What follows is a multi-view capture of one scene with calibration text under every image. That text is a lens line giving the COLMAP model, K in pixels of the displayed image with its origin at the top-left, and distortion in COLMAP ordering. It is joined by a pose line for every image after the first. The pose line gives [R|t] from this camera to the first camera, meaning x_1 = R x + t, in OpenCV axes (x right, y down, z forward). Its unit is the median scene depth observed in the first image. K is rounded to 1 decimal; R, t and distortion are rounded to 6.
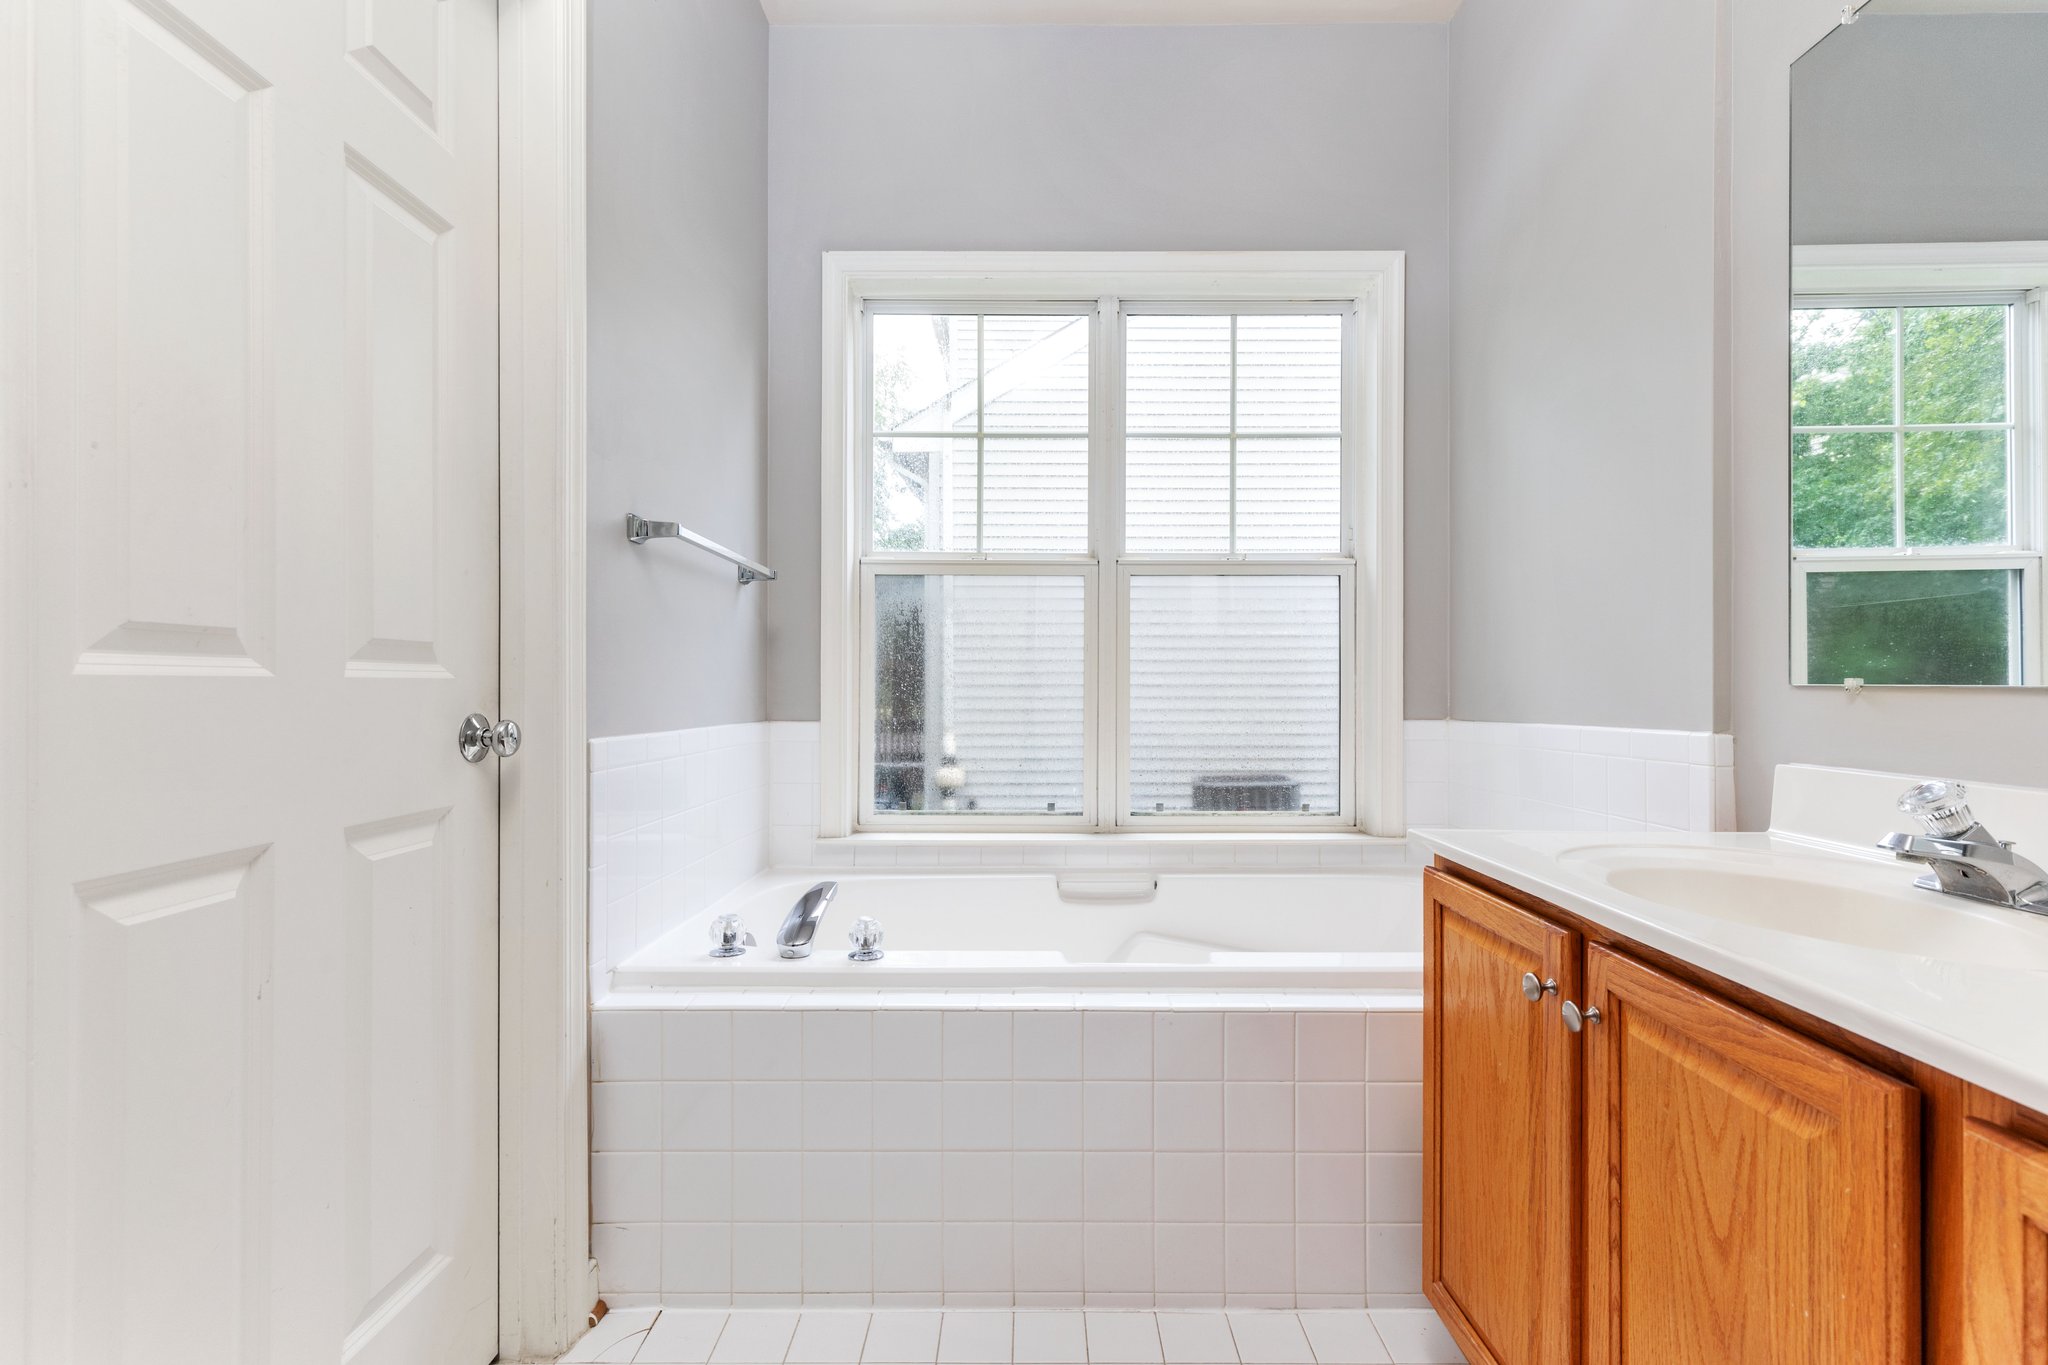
lens RADIAL K [[922.3, 0, 1023.5], [0, 922.3, 678.6], [0, 0, 1]] dist [-0.003180, 0.000658]
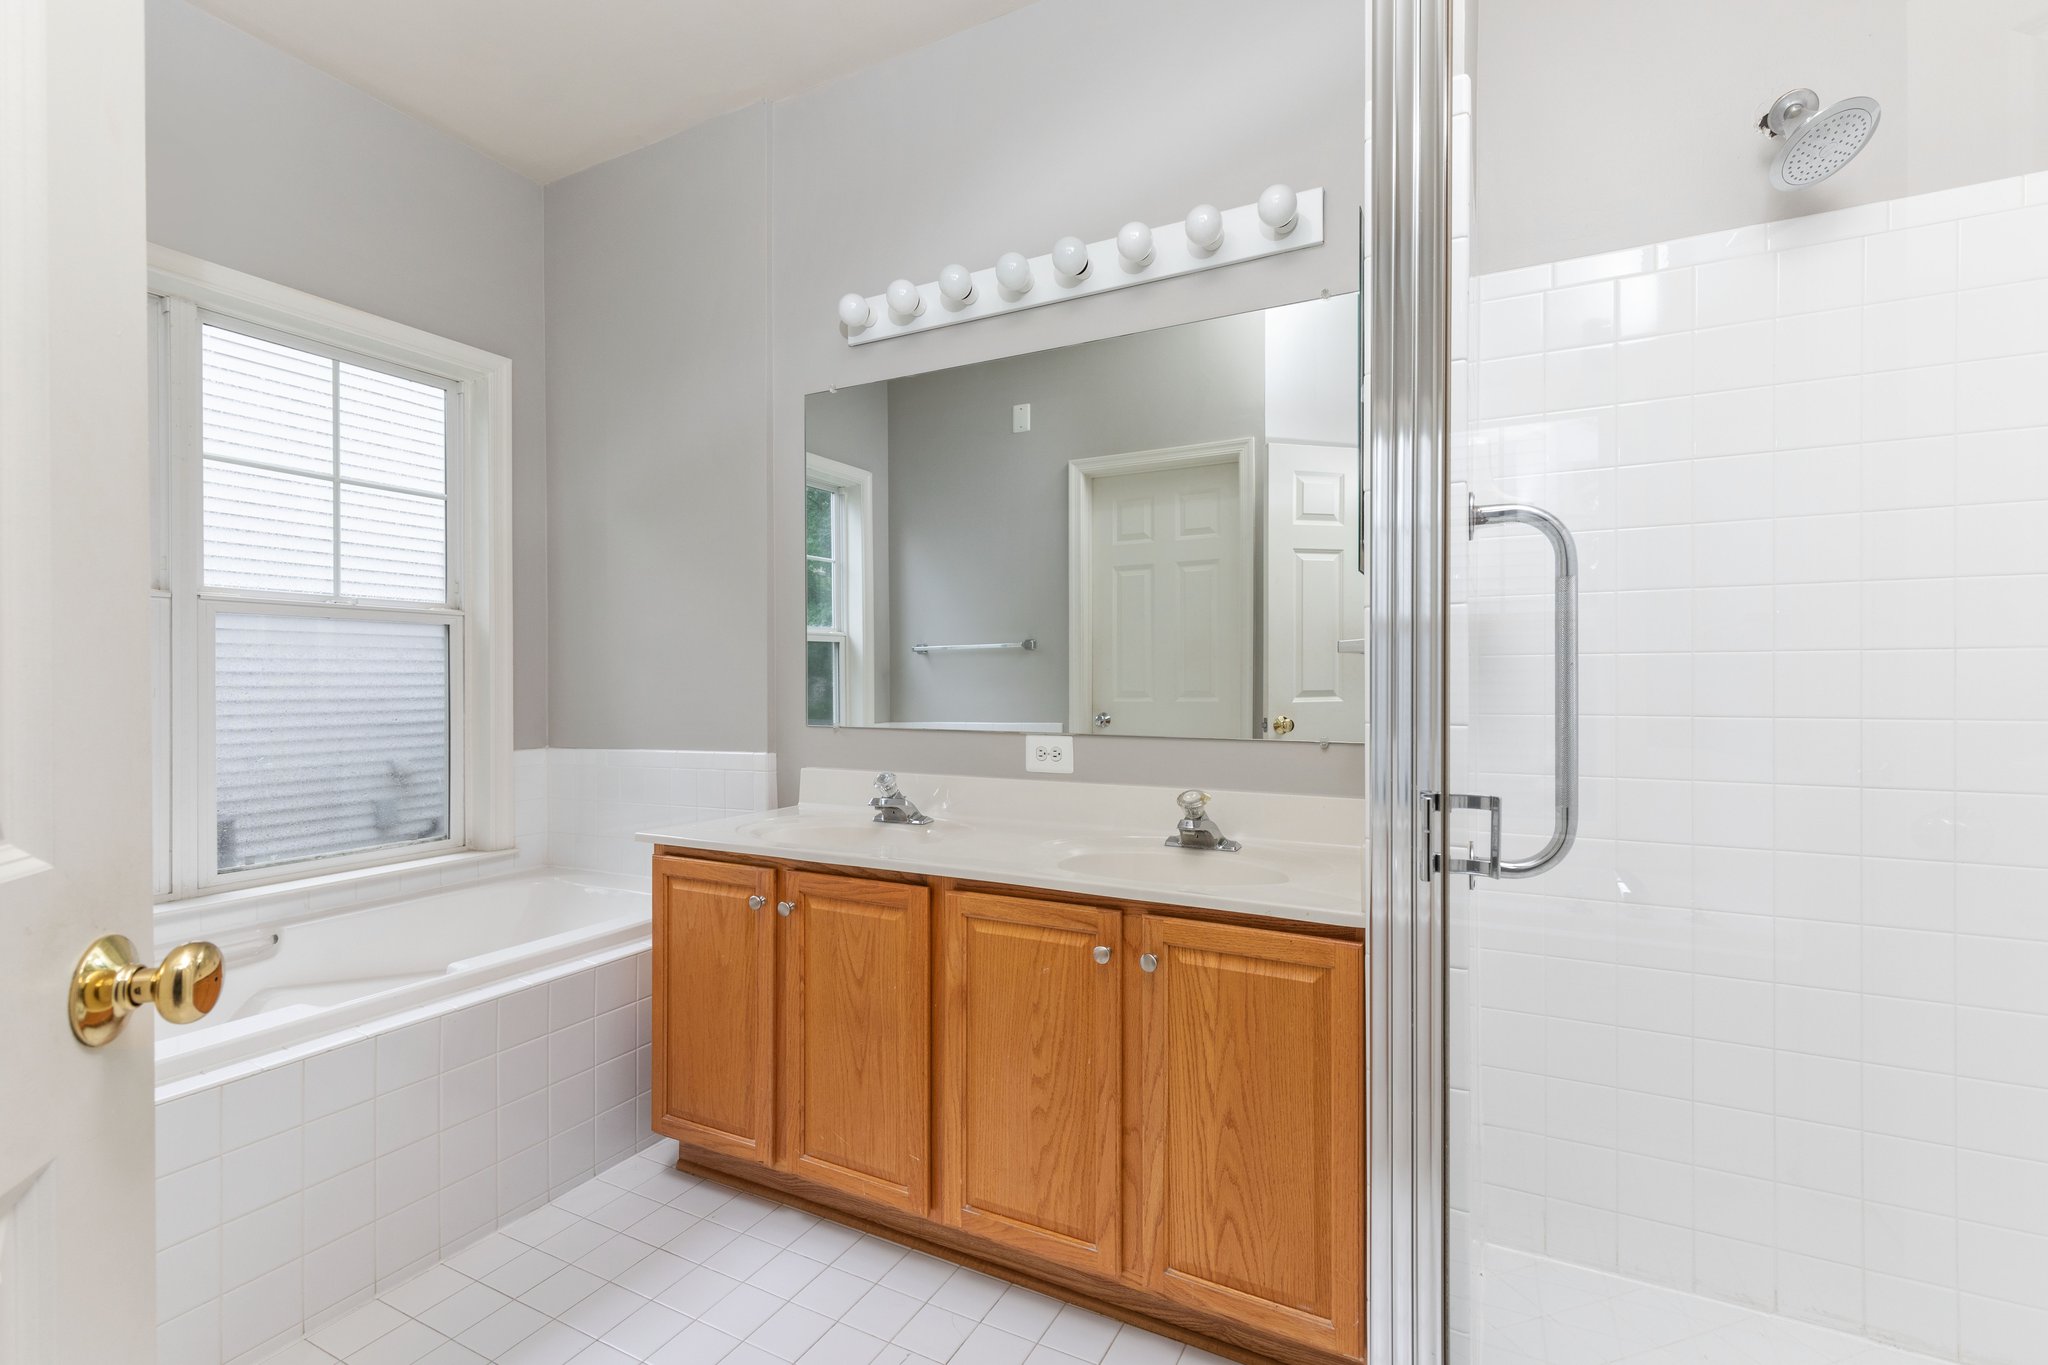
lens RADIAL K [[922.3, 0, 1024.1], [0, 922.3, 683.4], [0, 0, 1]] dist [-0.003180, 0.000658]
pose [[0.453221, -0.003516, 0.891391, -0.581230], [-0.000214, 0.999992, 0.004053, -0.078507], [-0.891398, -0.002028, 0.453216, -0.223195]]
